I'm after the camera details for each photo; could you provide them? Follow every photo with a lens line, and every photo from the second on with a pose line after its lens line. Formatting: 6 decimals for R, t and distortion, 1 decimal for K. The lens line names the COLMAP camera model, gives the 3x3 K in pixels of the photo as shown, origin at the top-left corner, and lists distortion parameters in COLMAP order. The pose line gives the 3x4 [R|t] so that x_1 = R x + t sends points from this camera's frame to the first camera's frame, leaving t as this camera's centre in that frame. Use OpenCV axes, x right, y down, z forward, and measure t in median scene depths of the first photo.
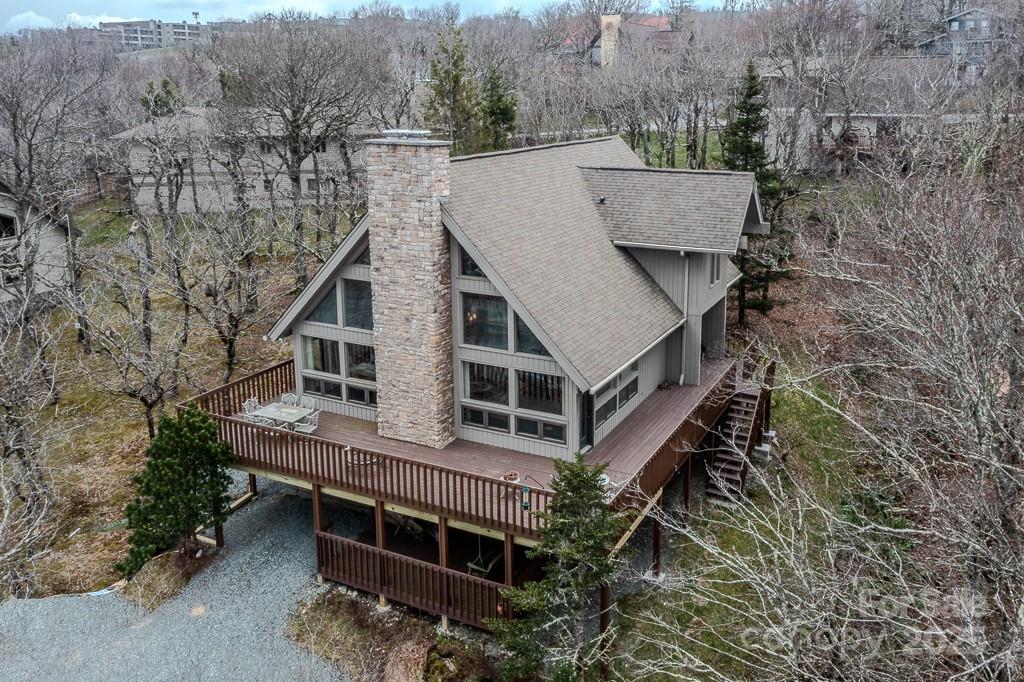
lens RADIAL K [[843.8, 0, 525.2], [0, 843.8, 215.6], [0, 0, 1]] dist [-0.030152, 0.010519]
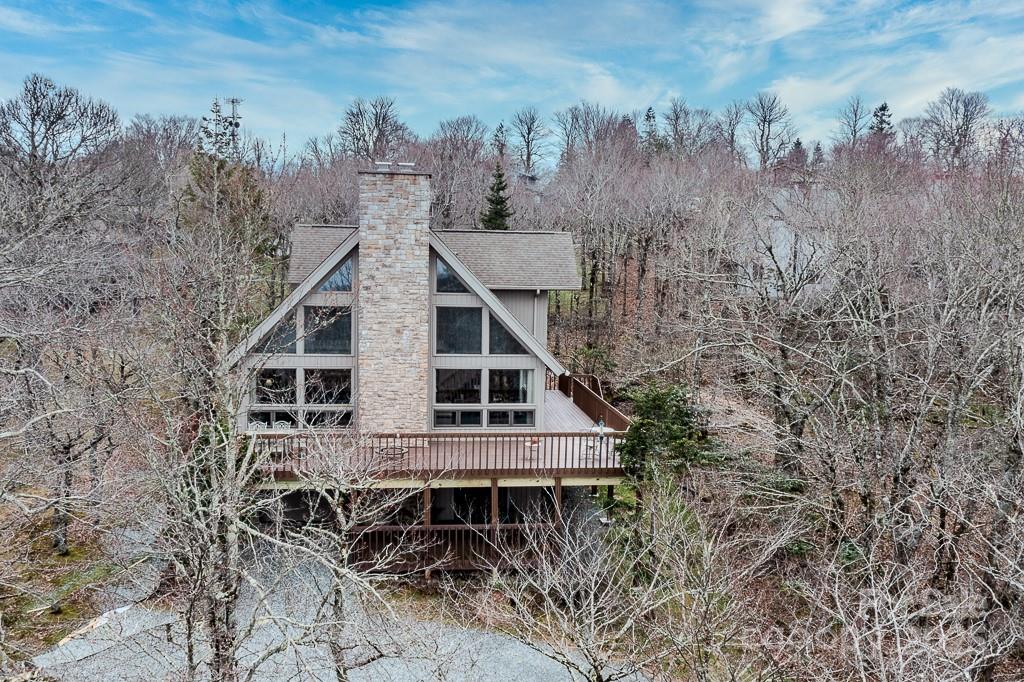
lens RADIAL K [[843.8, 0, 471.5], [0, 843.8, 337.3], [0, 0, 1]] dist [-0.030152, 0.010519]
pose [[0.838136, -0.024231, 0.544924, -0.662010], [0.055878, 0.997571, -0.041587, 0.181236], [-0.542592, 0.065304, 0.837454, 0.014175]]
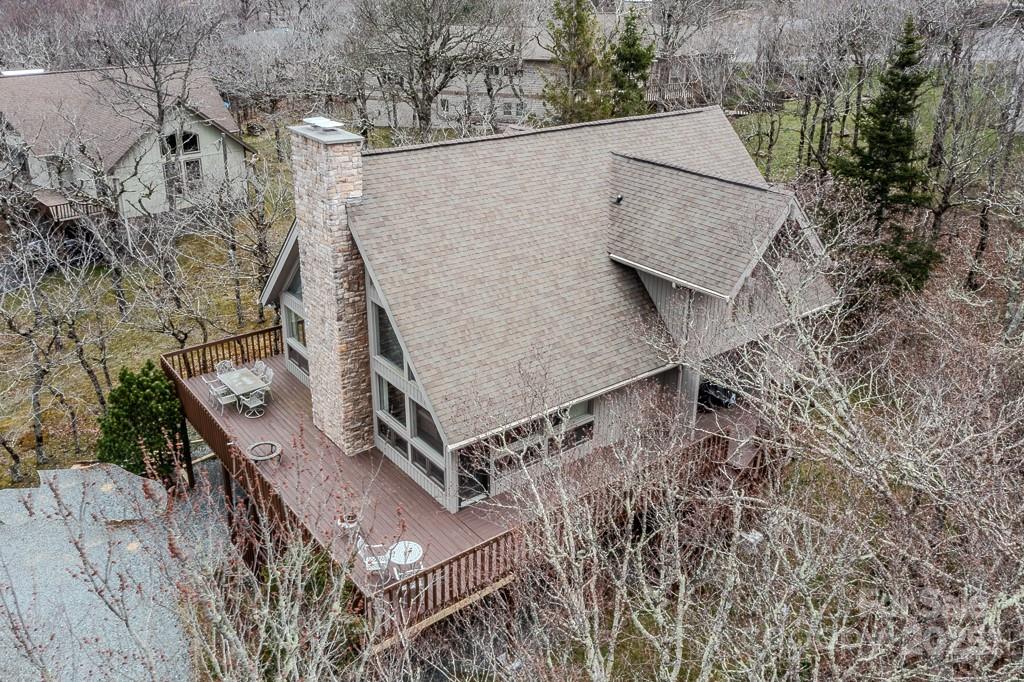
lens RADIAL K [[843.8, 0, 498.6], [0, 843.8, 267.6], [0, 0, 1]] dist [-0.030152, 0.010519]
pose [[0.896865, 0.151405, -0.415583, 0.419463], [-0.069018, 0.975983, 0.206623, -0.143641], [0.436886, -0.156630, 0.885775, 0.254345]]
